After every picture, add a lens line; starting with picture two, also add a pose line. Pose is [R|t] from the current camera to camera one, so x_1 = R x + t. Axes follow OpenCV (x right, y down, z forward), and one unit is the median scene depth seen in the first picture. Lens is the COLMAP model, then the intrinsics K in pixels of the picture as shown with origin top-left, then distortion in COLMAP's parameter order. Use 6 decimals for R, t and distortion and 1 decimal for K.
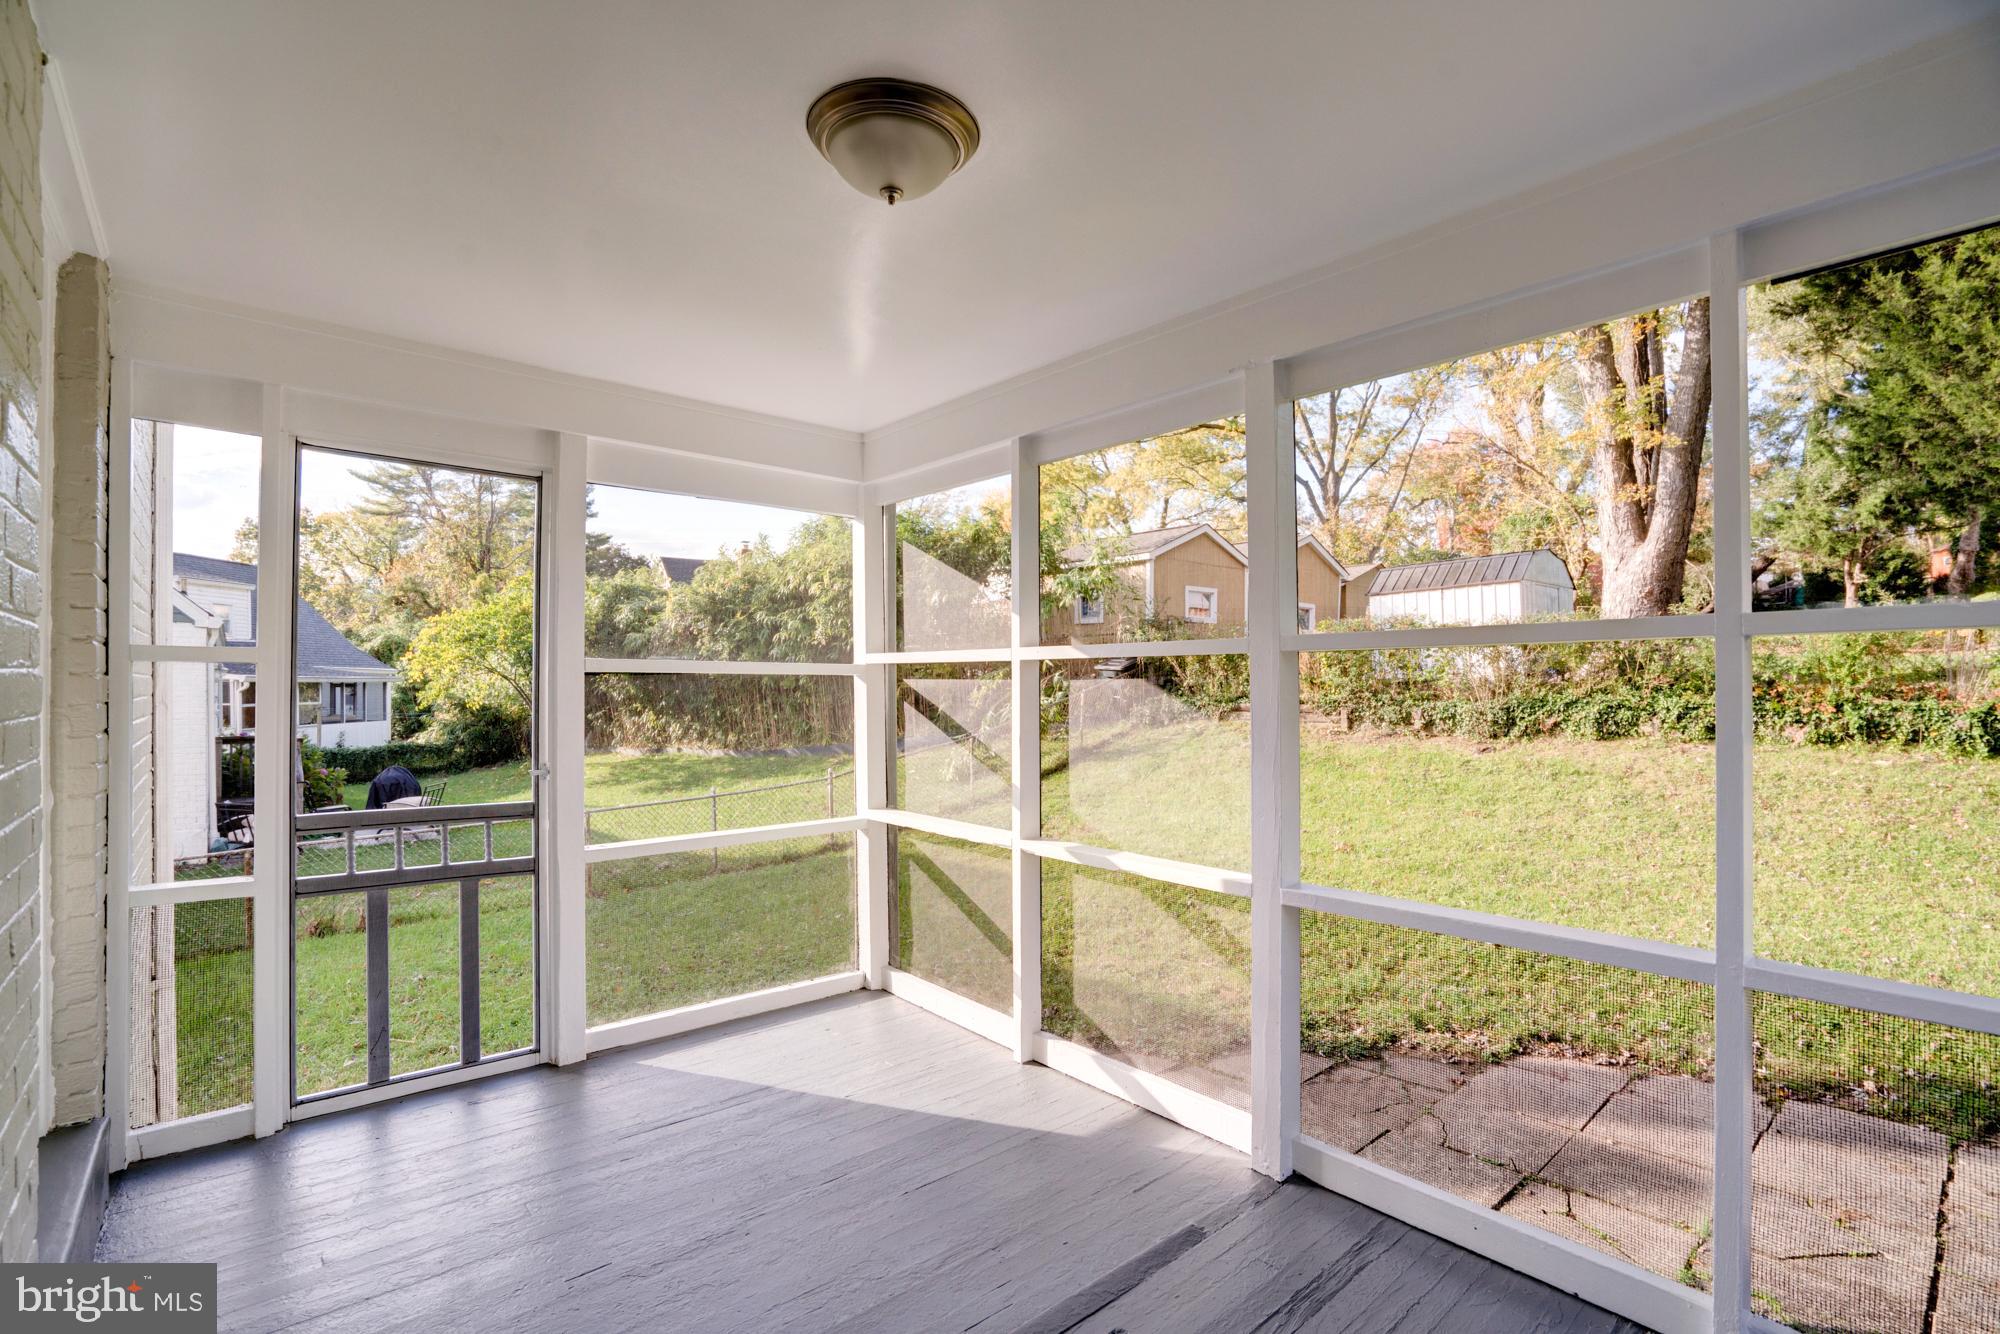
lens RADIAL K [[920.9, 0, 995.4], [0, 920.9, 683.6], [0, 0, 1]] dist [-0.005118, 0.002136]
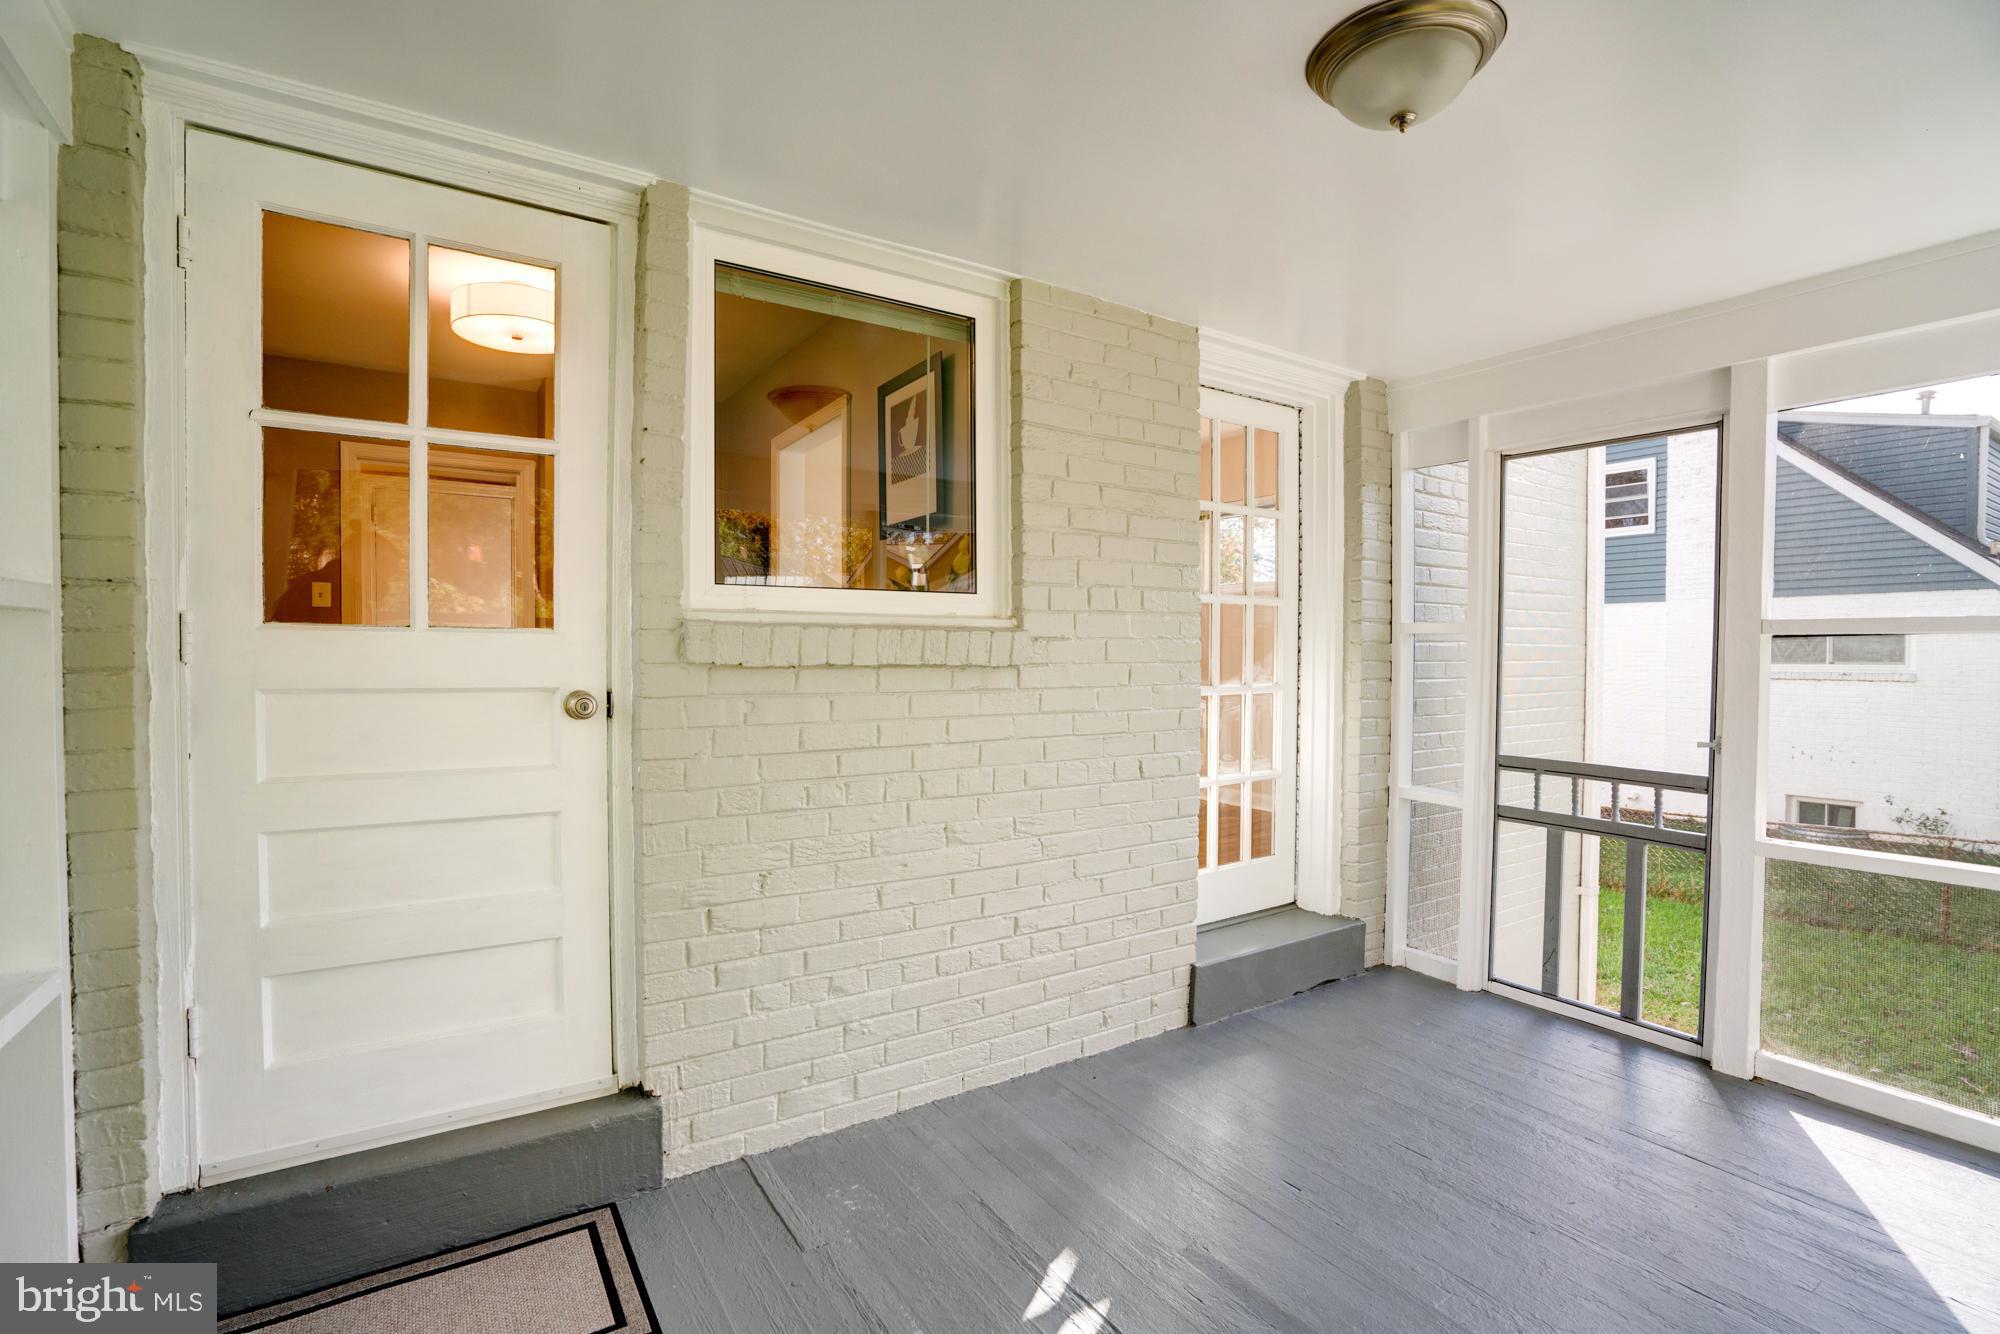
lens RADIAL K [[920.9, 0, 989.3], [0, 920.9, 674.3], [0, 0, 1]] dist [-0.005118, 0.002136]
pose [[-0.123587, 0.015367, -0.992215, 0.507893], [0.002440, 0.999882, 0.015182, 0.010735], [0.992331, -0.000545, -0.123610, 0.402138]]
